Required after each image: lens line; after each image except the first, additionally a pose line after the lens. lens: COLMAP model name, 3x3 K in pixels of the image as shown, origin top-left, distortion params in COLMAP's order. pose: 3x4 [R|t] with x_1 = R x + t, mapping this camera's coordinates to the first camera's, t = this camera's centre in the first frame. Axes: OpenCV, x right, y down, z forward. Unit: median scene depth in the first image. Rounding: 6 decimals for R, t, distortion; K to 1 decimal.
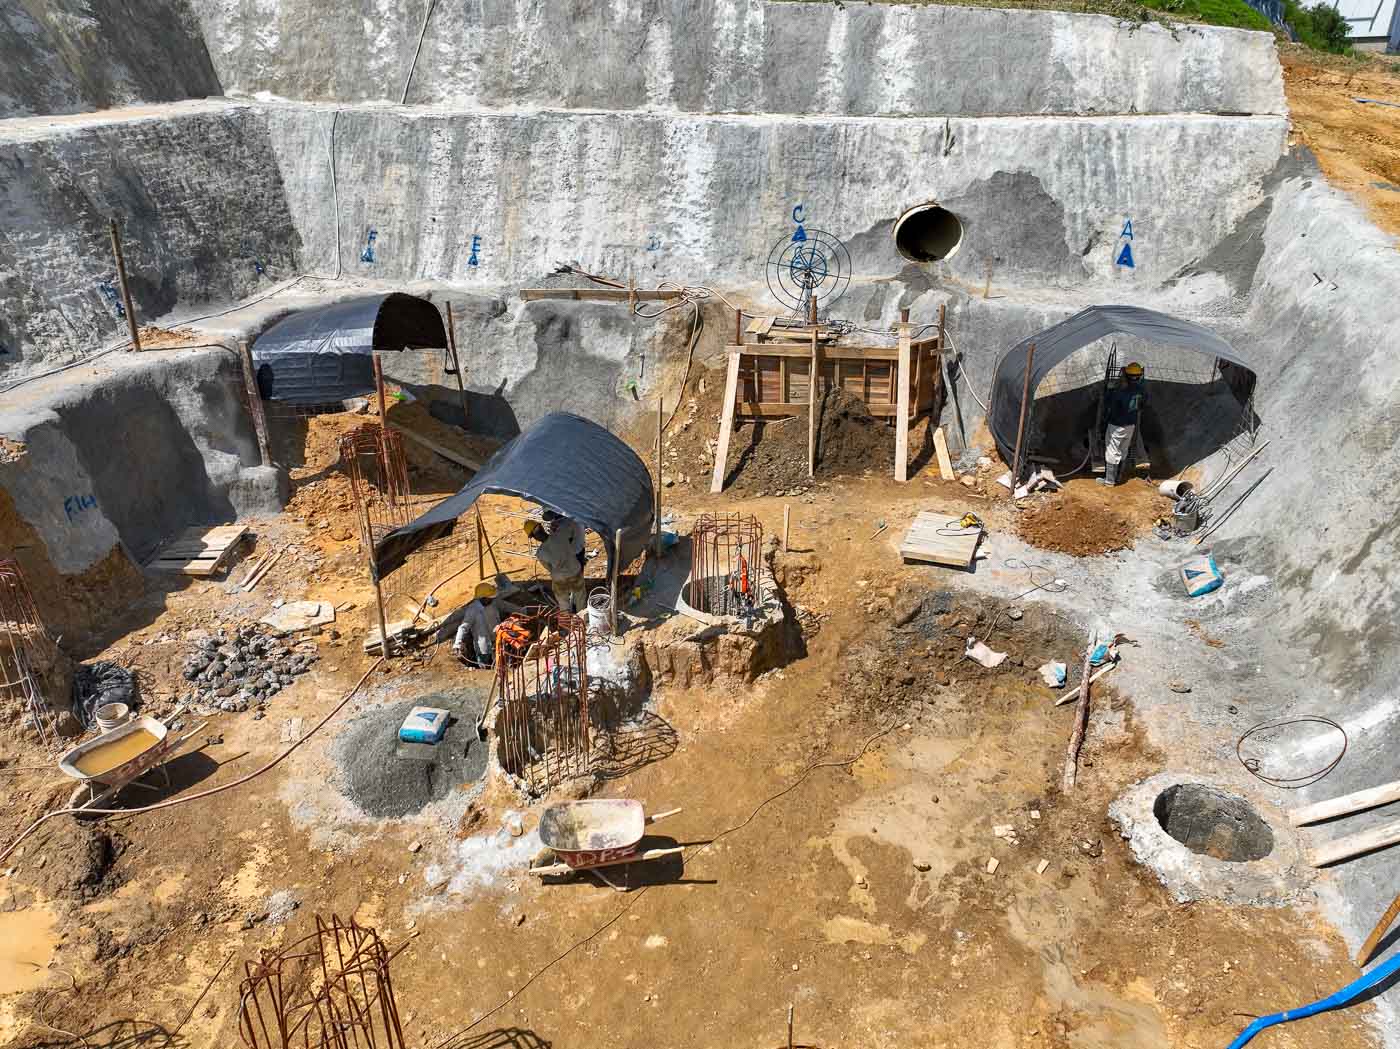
lens RADIAL K [[985.9, 0, 699.4], [0, 985.9, 521.9], [0, 0, 1]] dist [-0.000109, 0.014464]
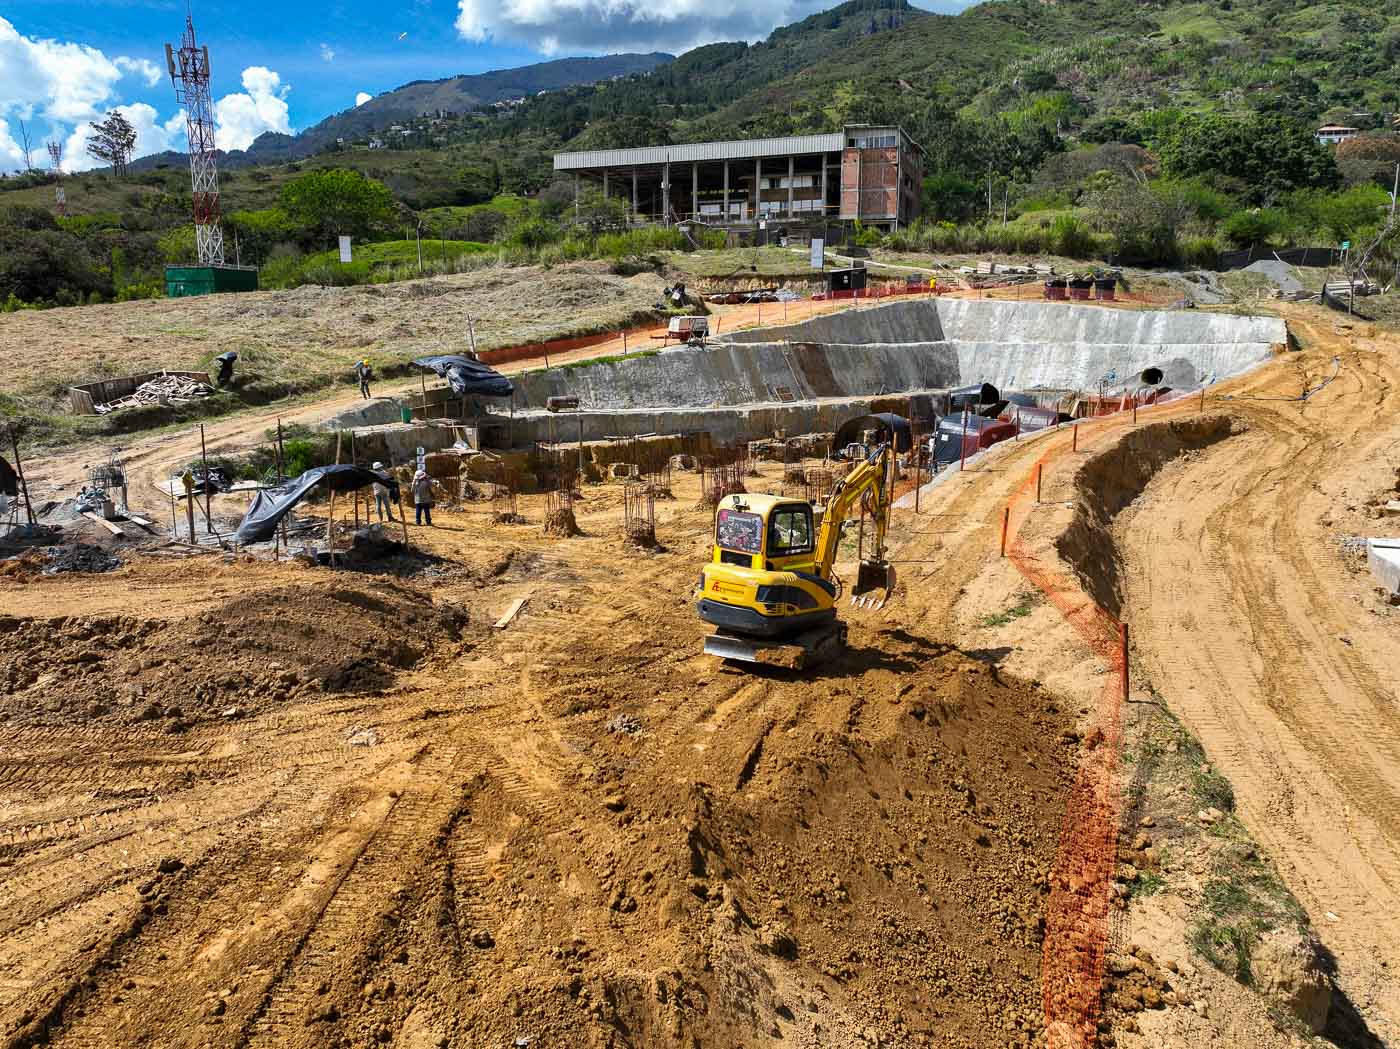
lens RADIAL K [[985.9, 0, 701.3], [0, 985.9, 524.2], [0, 0, 1]] dist [-0.000109, 0.014464]
pose [[0.847794, 0.097570, -0.521273, 0.699360], [-0.227347, 0.954894, -0.191023, 1.116338], [0.479122, 0.280458, 0.831736, -2.249649]]
